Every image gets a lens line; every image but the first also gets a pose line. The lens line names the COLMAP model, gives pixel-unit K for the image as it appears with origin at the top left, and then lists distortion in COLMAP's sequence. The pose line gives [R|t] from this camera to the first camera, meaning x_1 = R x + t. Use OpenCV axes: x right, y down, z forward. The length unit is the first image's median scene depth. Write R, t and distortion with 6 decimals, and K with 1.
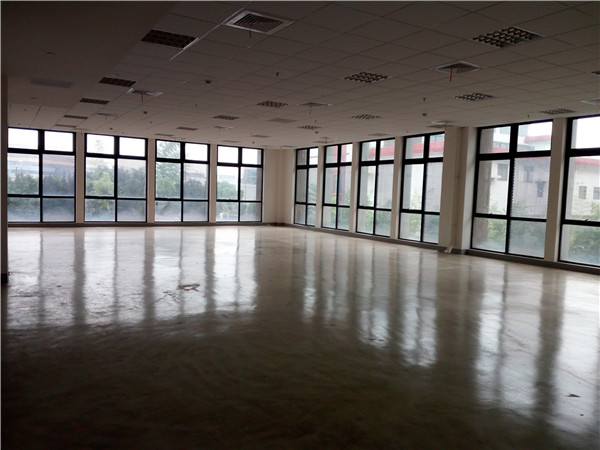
lens RADIAL K [[501.5, 0, 305.7], [0, 501.5, 221.1], [0, 0, 1]] dist [0.126279, -0.062407]
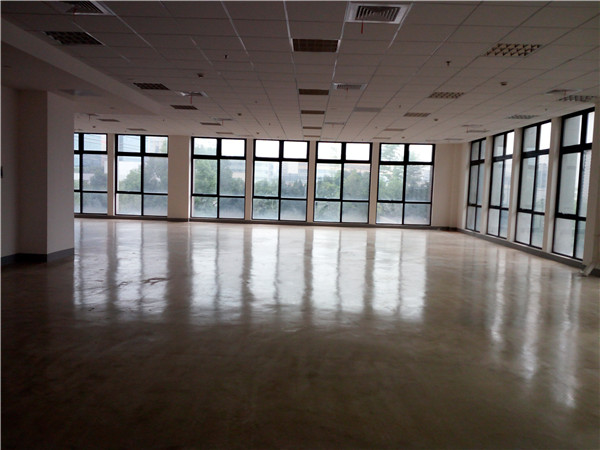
lens RADIAL K [[501.5, 0, 297.8], [0, 501.5, 221.7], [0, 0, 1]] dist [0.126279, -0.062407]
pose [[0.846888, 0.030685, -0.530885, 0.233263], [-0.034293, 0.999407, 0.003060, 0.000116], [0.530664, 0.015614, 0.847438, 0.132675]]
